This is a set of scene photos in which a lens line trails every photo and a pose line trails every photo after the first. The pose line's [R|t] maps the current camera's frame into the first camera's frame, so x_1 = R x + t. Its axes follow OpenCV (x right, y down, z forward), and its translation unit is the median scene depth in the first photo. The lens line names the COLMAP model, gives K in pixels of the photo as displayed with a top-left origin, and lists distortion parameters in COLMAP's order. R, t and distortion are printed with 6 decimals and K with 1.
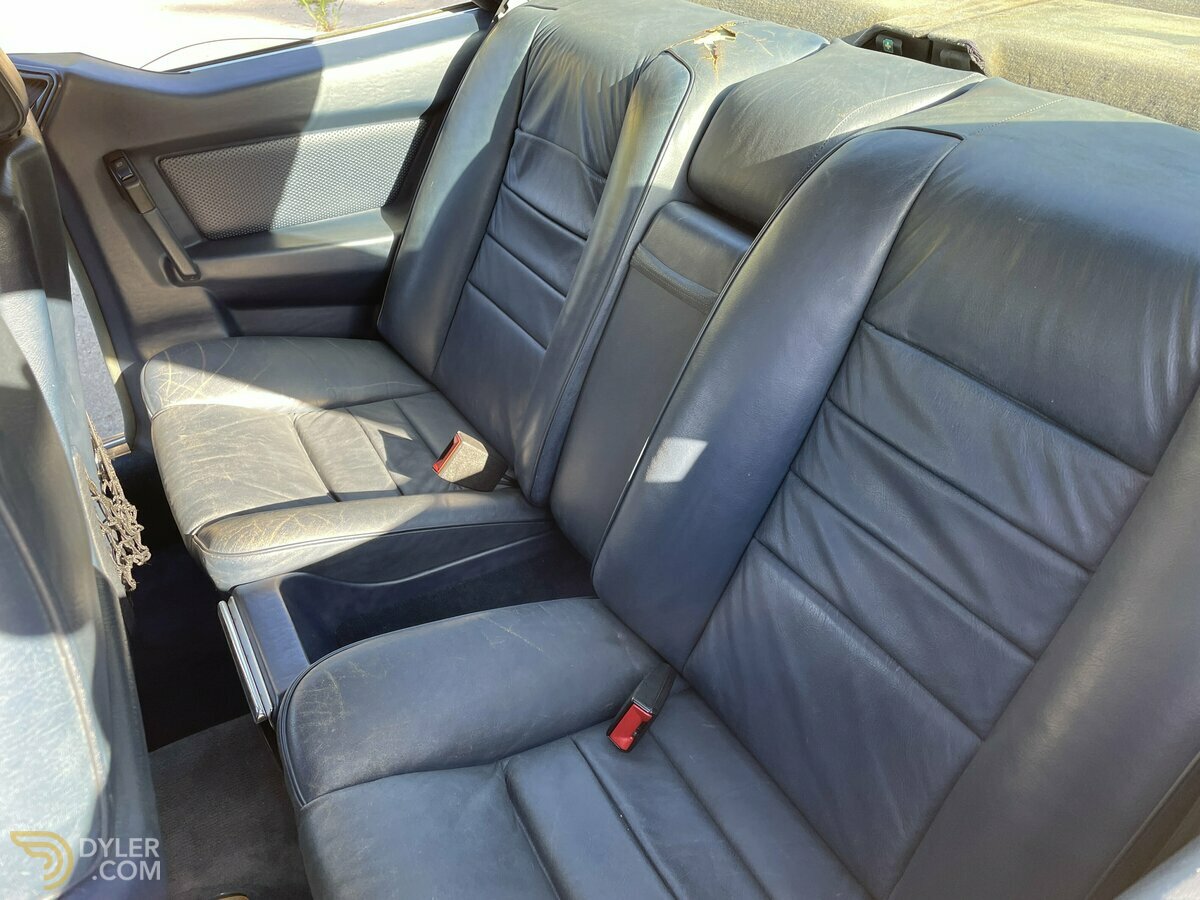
lens RADIAL K [[907.7, 0, 599.8], [0, 907.7, 450.1], [0, 0, 1]] dist [0.007973, -0.003359]
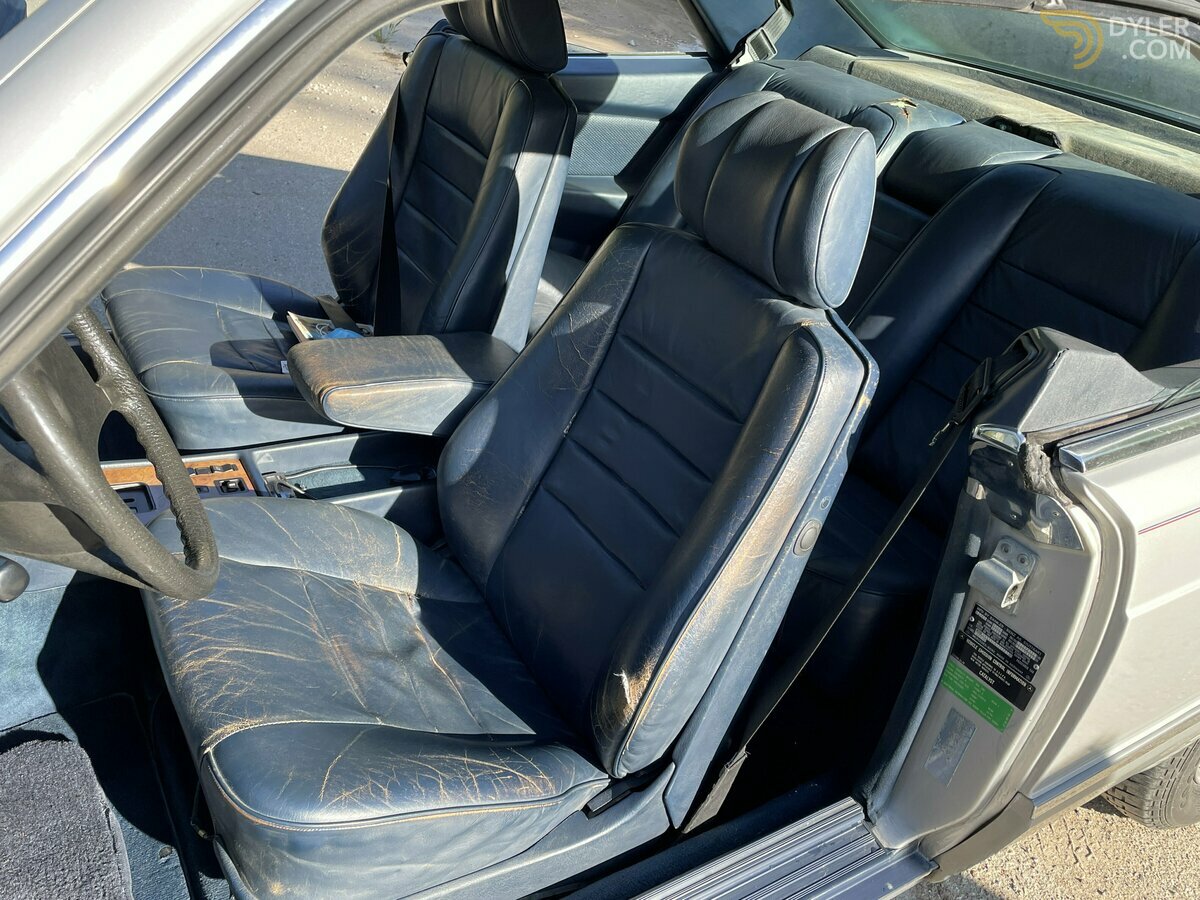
lens RADIAL K [[983.2, 0, 600.2], [0, 983.2, 450.0], [0, 0, 1]] dist [0.000223, 0.003554]
pose [[0.980867, 0.162817, 0.106731, -0.552191], [-0.152124, 0.983116, -0.101694, 0.477876], [-0.121486, 0.083511, 0.989074, -0.724922]]
